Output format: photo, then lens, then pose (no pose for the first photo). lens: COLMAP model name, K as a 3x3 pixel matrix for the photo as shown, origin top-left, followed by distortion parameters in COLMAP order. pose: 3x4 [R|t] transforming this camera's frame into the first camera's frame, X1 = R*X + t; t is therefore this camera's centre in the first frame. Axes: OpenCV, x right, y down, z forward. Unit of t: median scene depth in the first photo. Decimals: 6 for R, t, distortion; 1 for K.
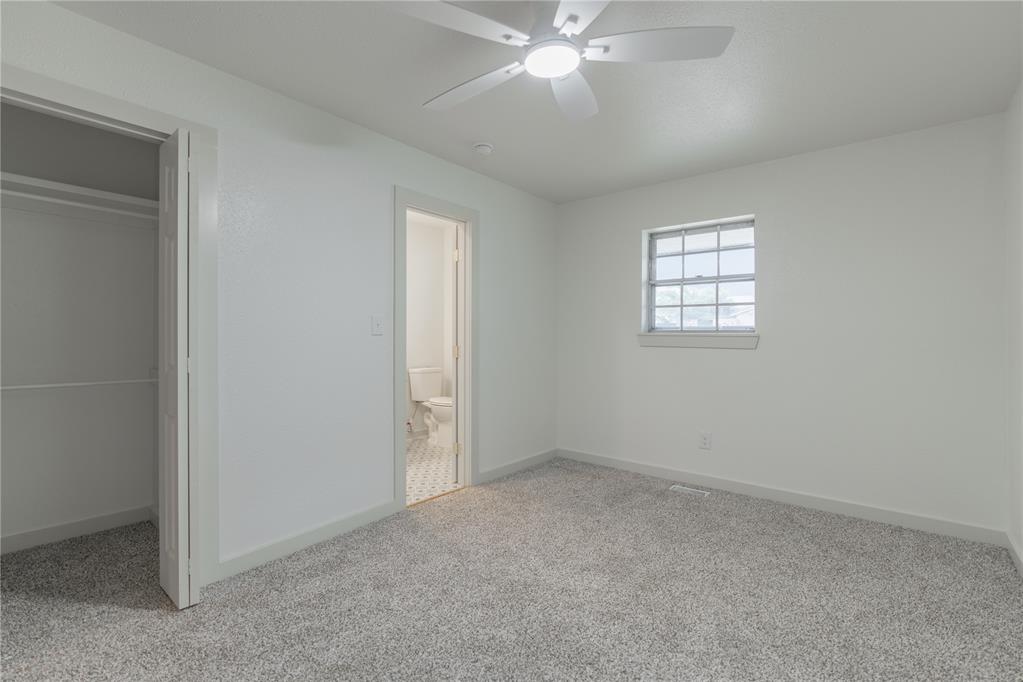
lens RADIAL K [[459.2, 0, 510.0], [0, 459.2, 334.0], [0, 0, 1]] dist [-0.003193, -0.000159]
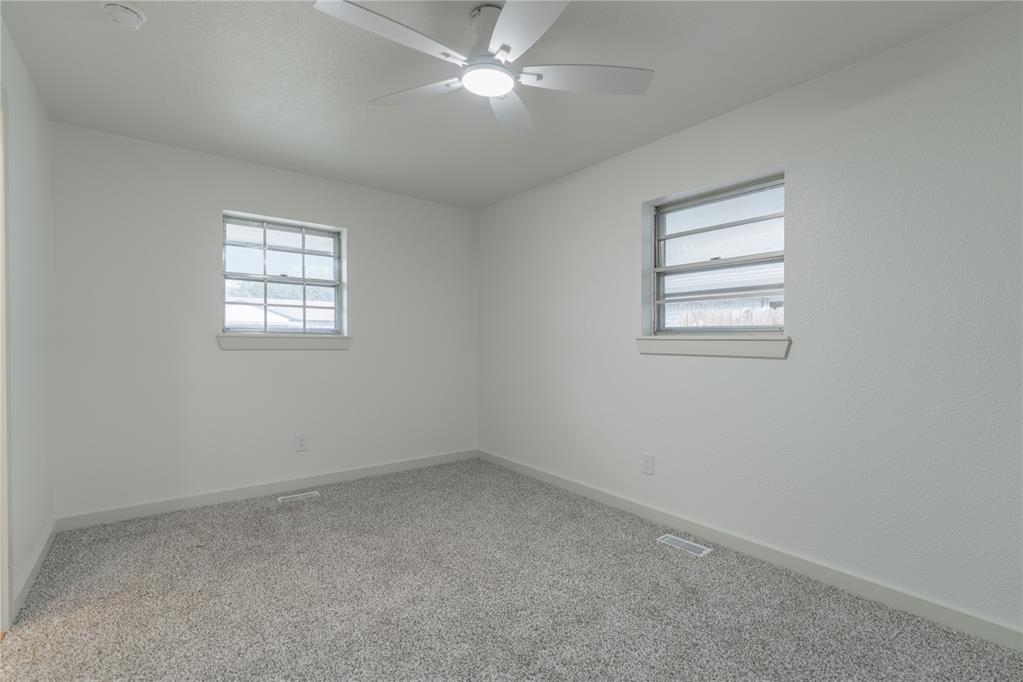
lens RADIAL K [[464.9, 0, 512.8], [0, 464.9, 340.9], [0, 0, 1]] dist [-0.002393, -0.000335]
pose [[0.218304, -0.005959, 0.975863, -0.486814], [-0.009635, 0.999919, 0.008261, -0.001369], [-0.975833, -0.011206, 0.218229, 0.358864]]
